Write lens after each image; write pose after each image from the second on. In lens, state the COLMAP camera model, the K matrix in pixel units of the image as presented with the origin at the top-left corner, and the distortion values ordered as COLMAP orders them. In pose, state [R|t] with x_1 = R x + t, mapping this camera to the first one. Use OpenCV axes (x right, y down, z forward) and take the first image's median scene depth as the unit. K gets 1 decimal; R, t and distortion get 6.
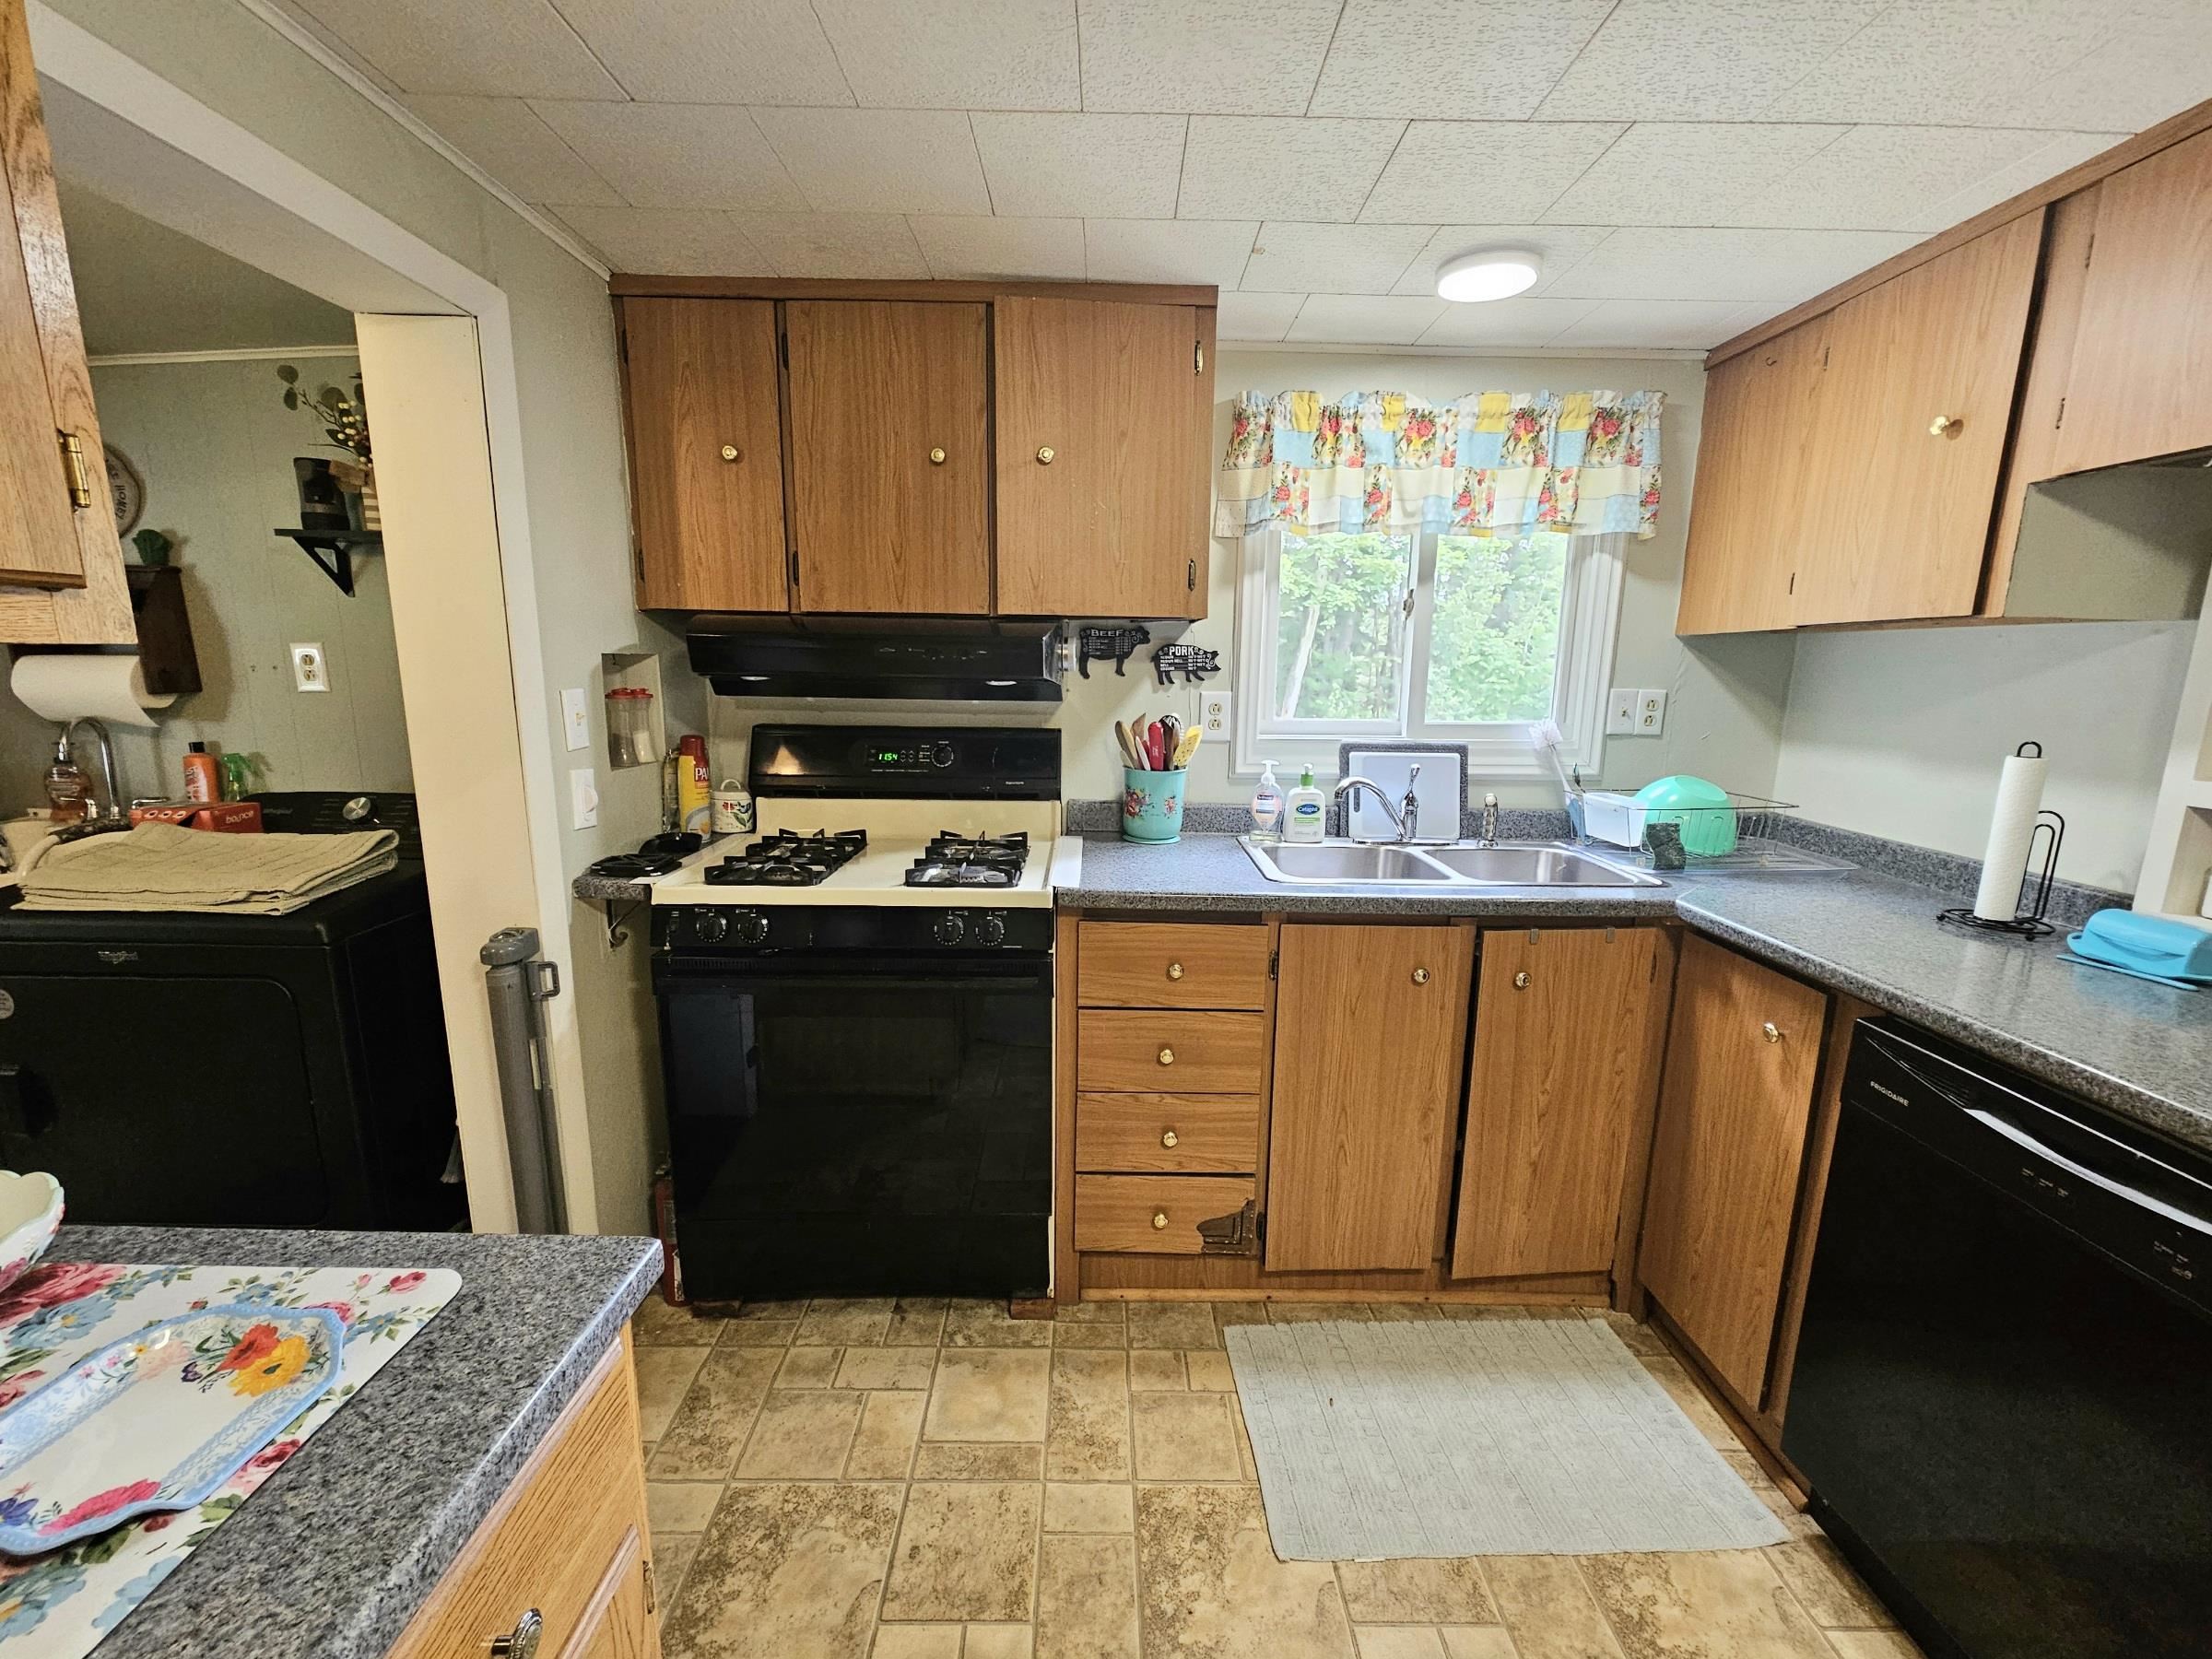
lens RADIAL K [[902.5, 0, 1101.9], [0, 902.5, 836.8], [0, 0, 1]] dist [0.003532, 0.001169]
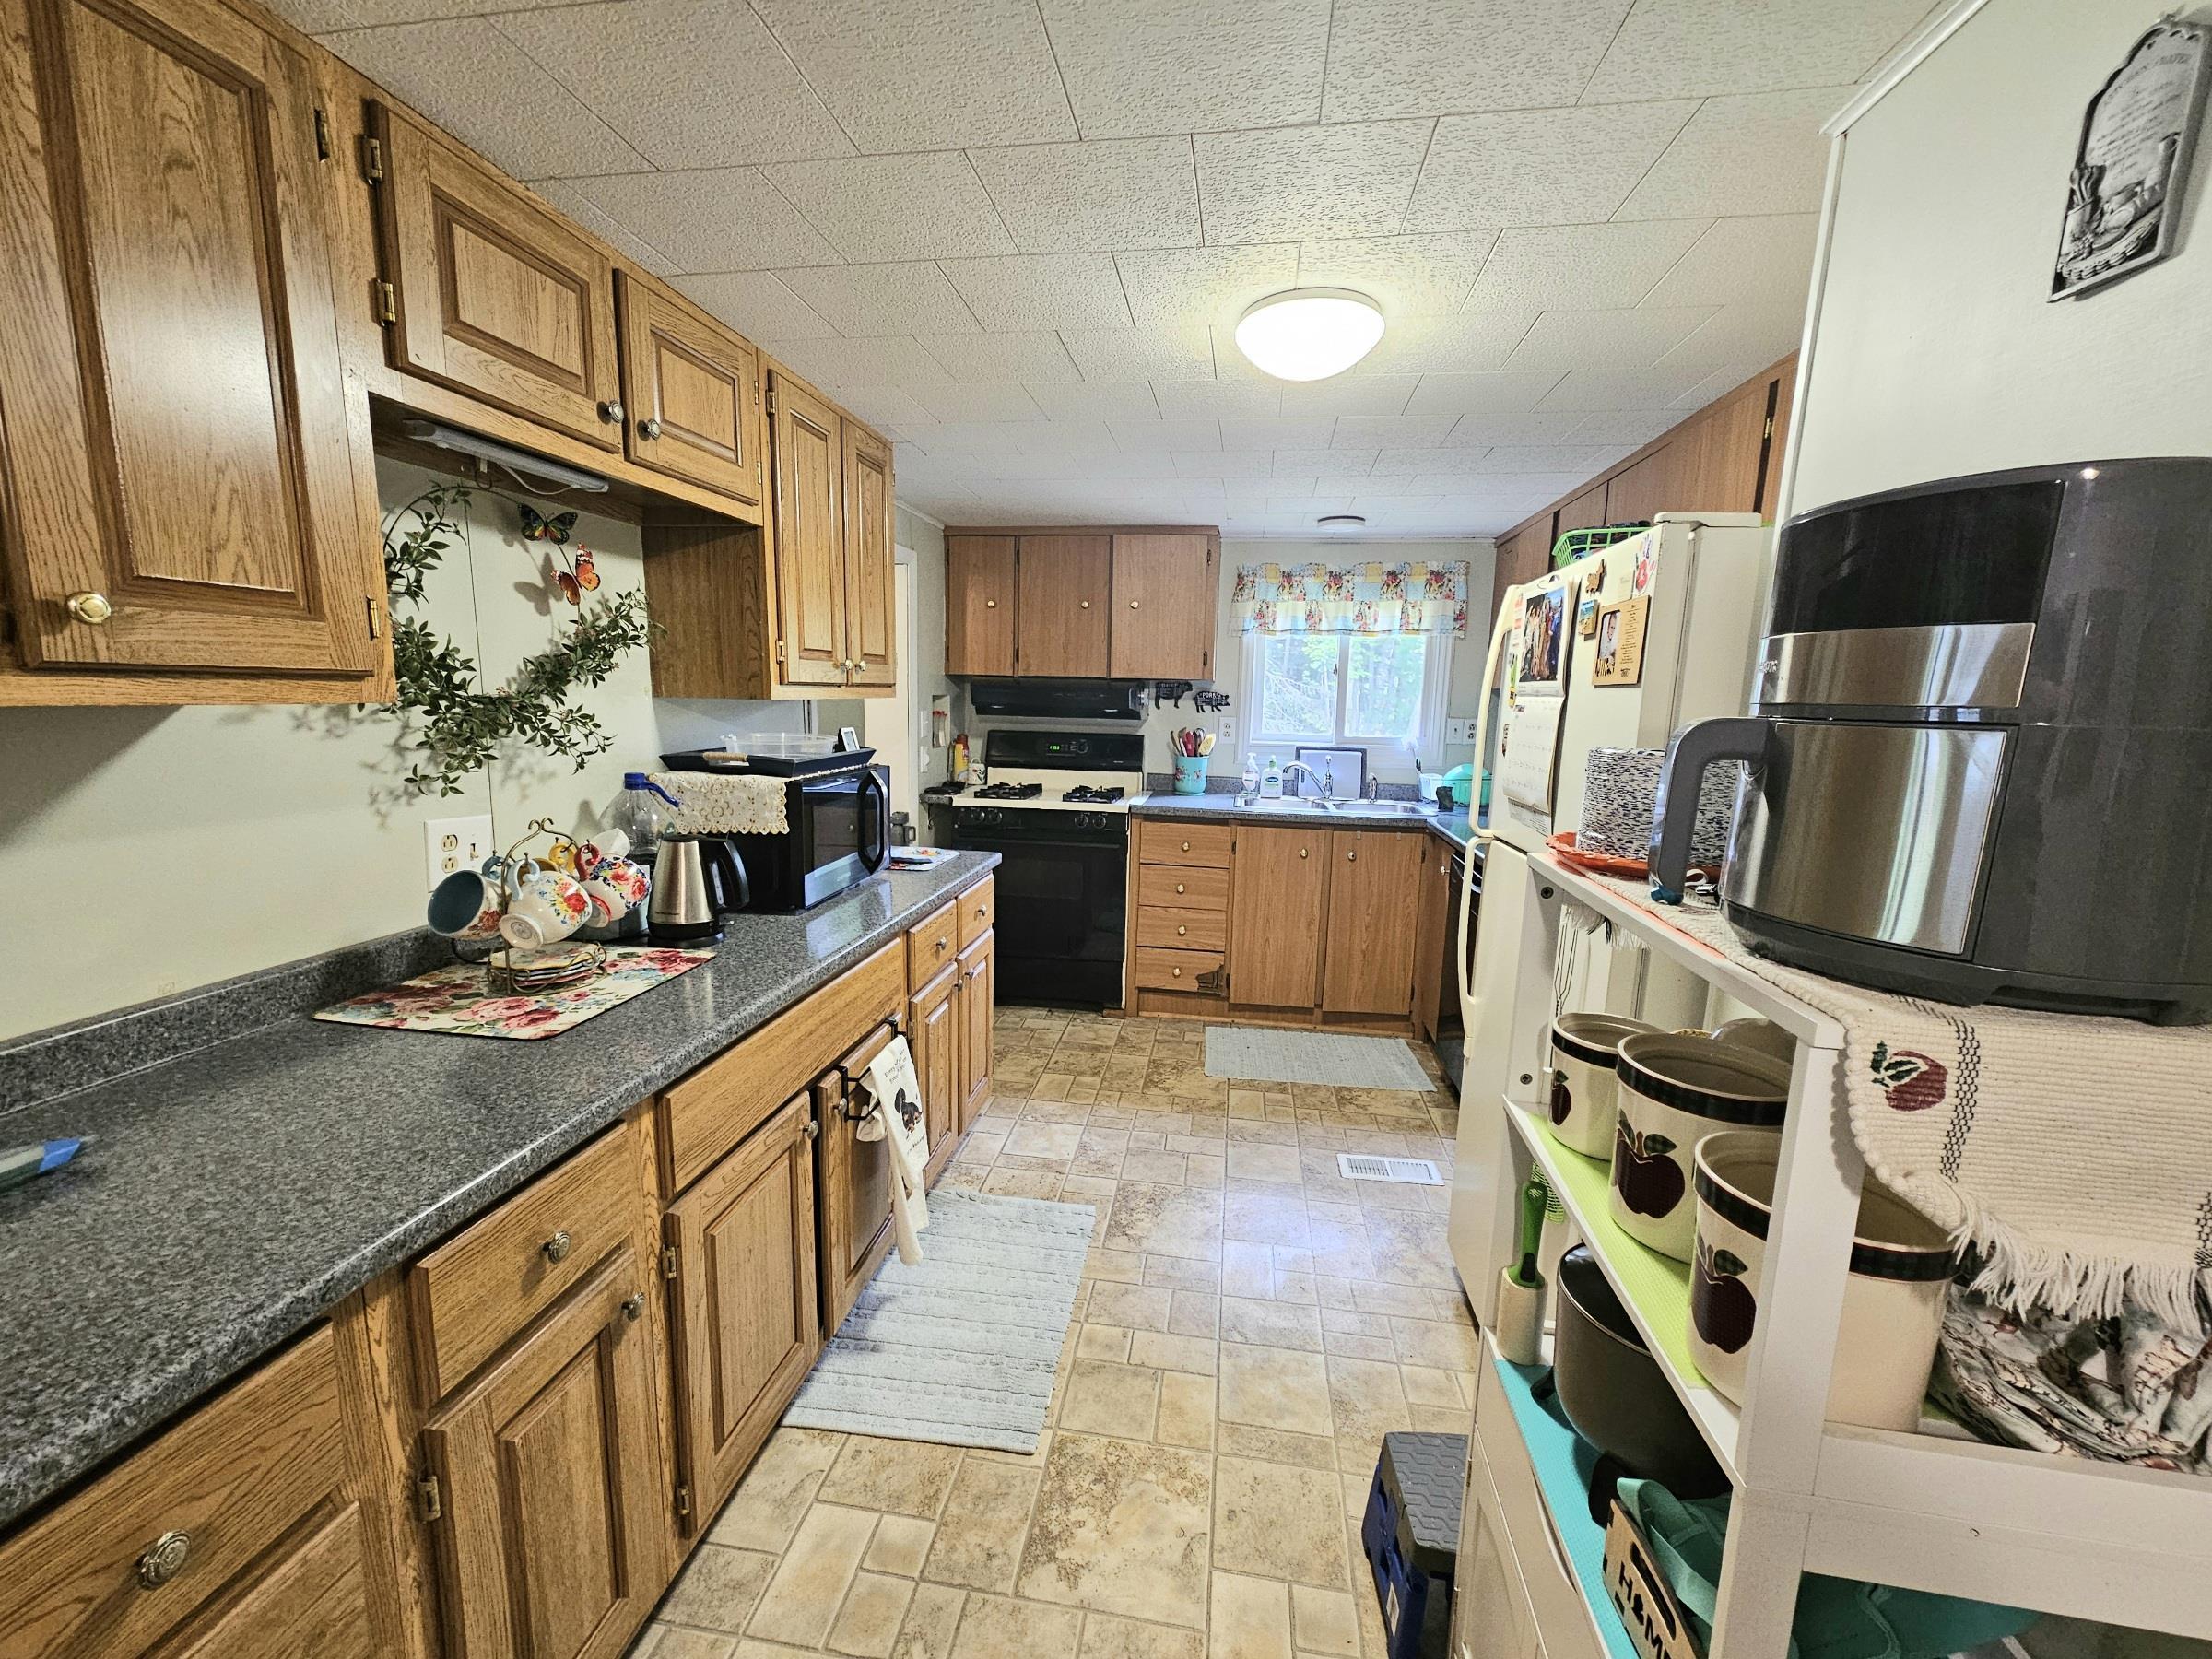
lens RADIAL K [[902.5, 0, 1101.0], [0, 902.5, 830.0], [0, 0, 1]] dist [0.003532, 0.001169]
pose [[0.986698, 0.033593, -0.159057, 0.186648], [-0.040006, 0.998503, -0.037291, 0.165411], [0.157566, 0.043158, 0.986565, -0.943702]]
